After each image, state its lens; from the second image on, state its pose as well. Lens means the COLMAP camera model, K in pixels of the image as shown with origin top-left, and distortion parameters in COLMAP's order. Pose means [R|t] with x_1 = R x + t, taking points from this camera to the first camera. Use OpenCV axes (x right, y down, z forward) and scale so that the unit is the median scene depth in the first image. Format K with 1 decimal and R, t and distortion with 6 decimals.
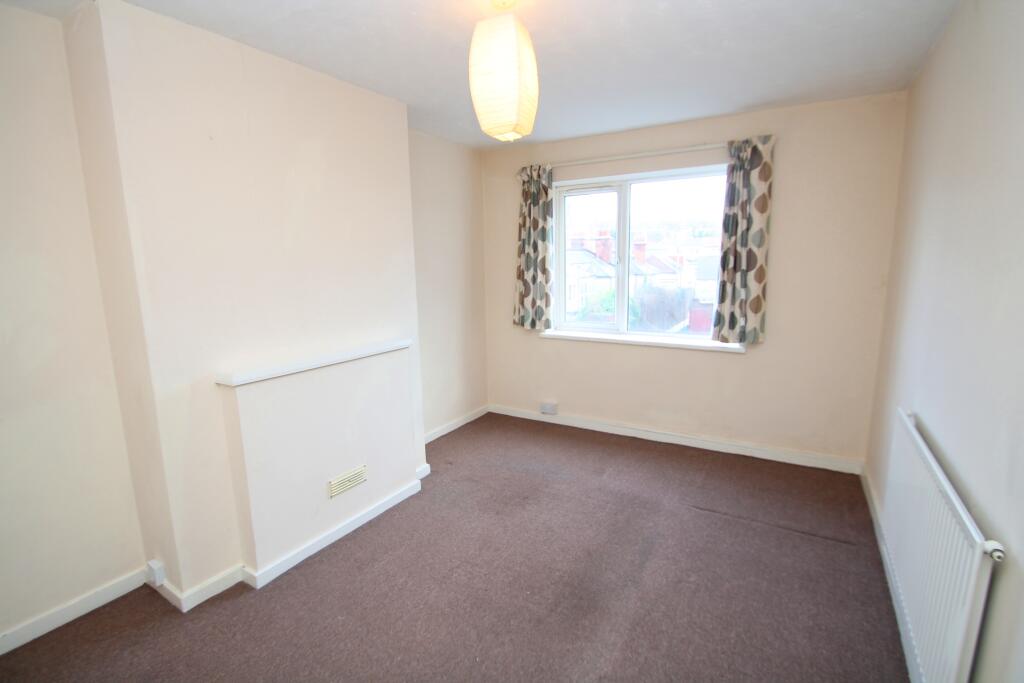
lens RADIAL K [[483.0, 0, 516.5], [0, 483.0, 342.0], [0, 0, 1]] dist [0.000019, -0.000546]
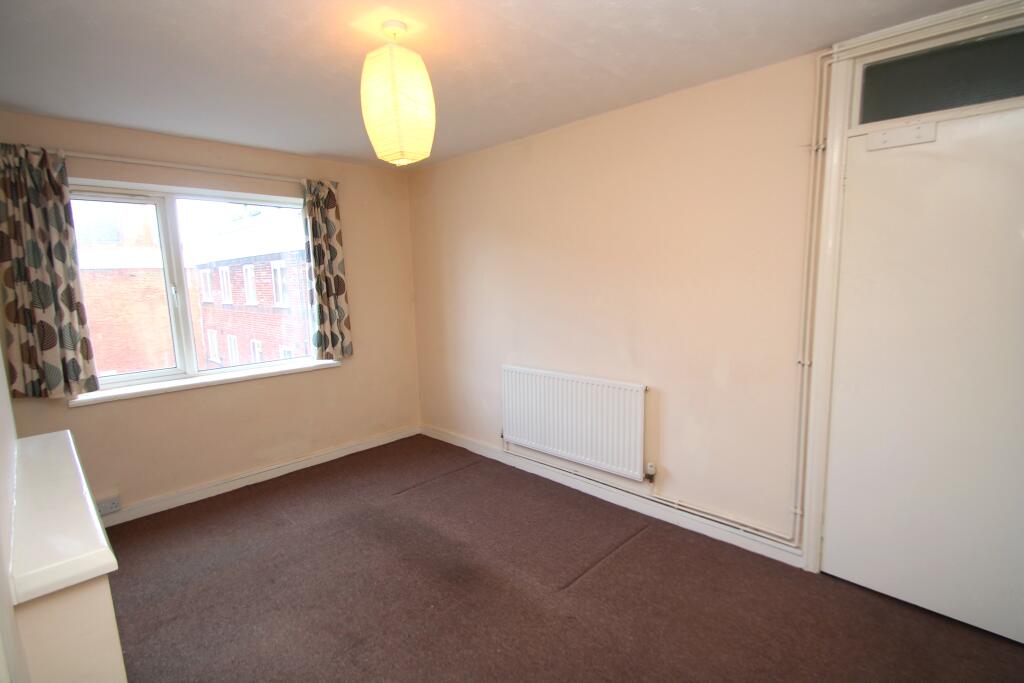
lens RADIAL K [[483.0, 0, 516.5], [0, 483.0, 342.0], [0, 0, 1]] dist [0.000019, -0.000546]
pose [[0.243175, -0.125222, 0.961866, -0.533502], [0.182286, 0.979864, 0.081481, -0.050795], [-0.952700, 0.155520, 0.261105, 0.299512]]
